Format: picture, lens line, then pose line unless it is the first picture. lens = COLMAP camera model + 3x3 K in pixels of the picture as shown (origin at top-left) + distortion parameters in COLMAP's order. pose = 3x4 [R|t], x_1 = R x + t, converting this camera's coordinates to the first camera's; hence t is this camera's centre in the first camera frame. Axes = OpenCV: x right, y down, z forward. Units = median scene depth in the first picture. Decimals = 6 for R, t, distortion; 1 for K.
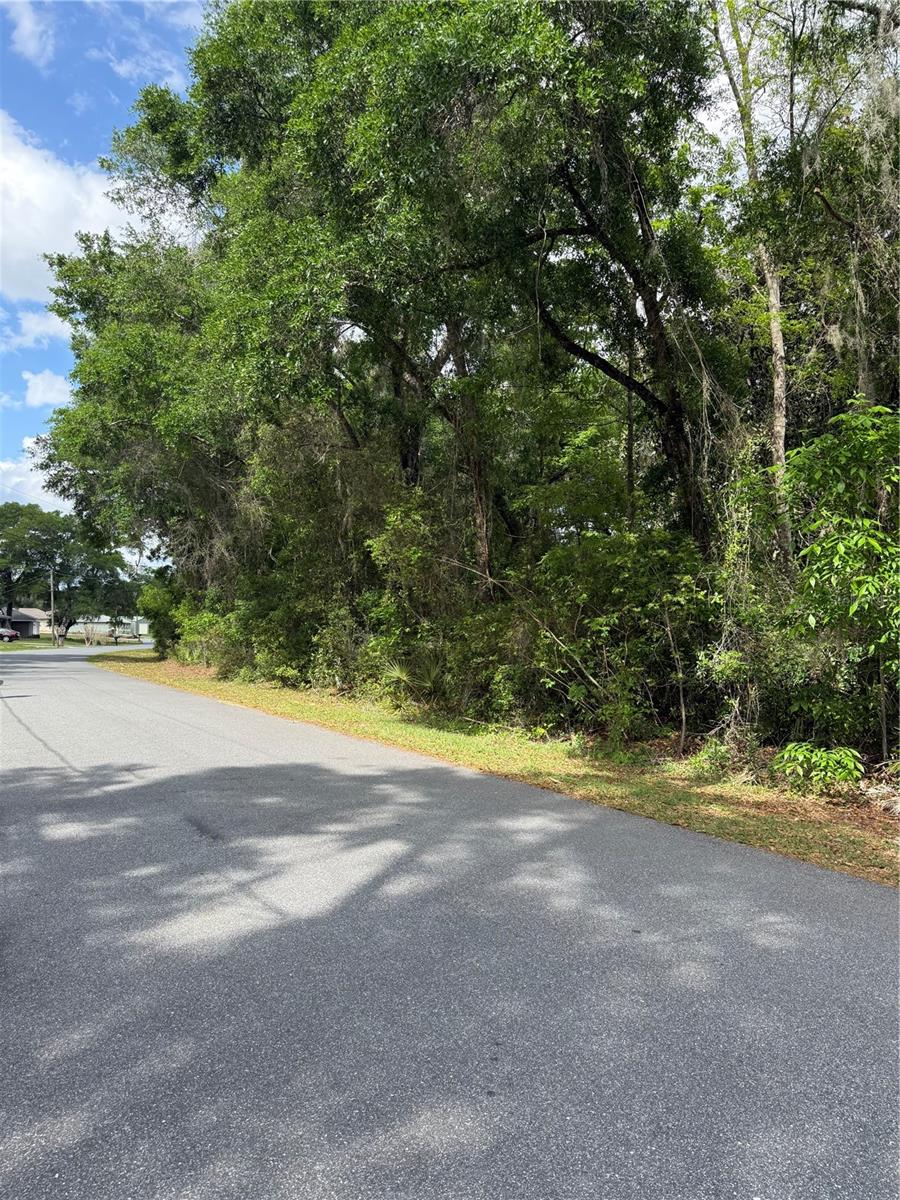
lens RADIAL K [[827.6, 0, 454.6], [0, 827.6, 616.2], [0, 0, 1]] dist [0.051585, -0.079616]
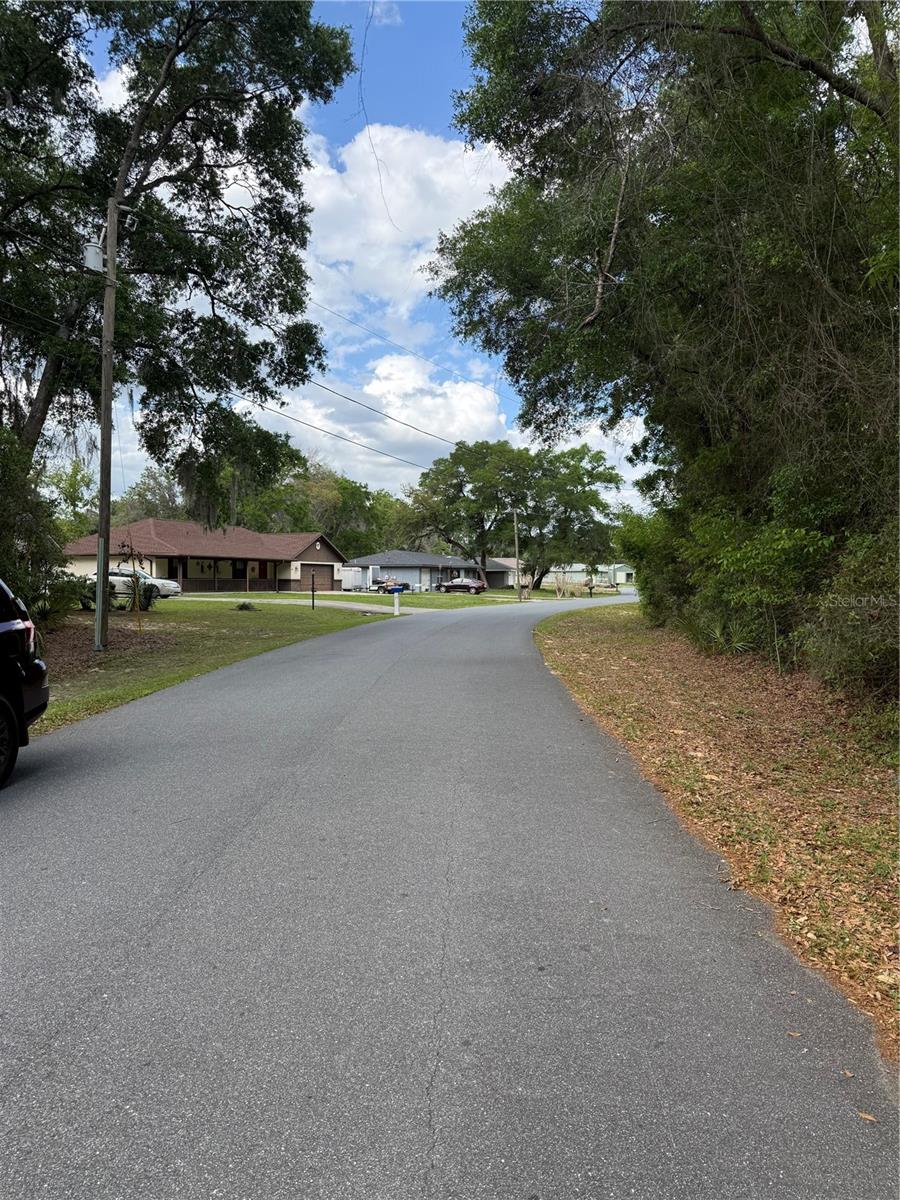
lens RADIAL K [[821.9, 0, 450.0], [0, 821.9, 600.0], [0, 0, 1]] dist [0.112783, -0.170519]
pose [[0.846393, -0.001760, -0.532556, -0.184484], [0.025058, 0.999019, 0.036522, 0.008616], [0.531969, -0.044257, 0.845607, 0.487204]]
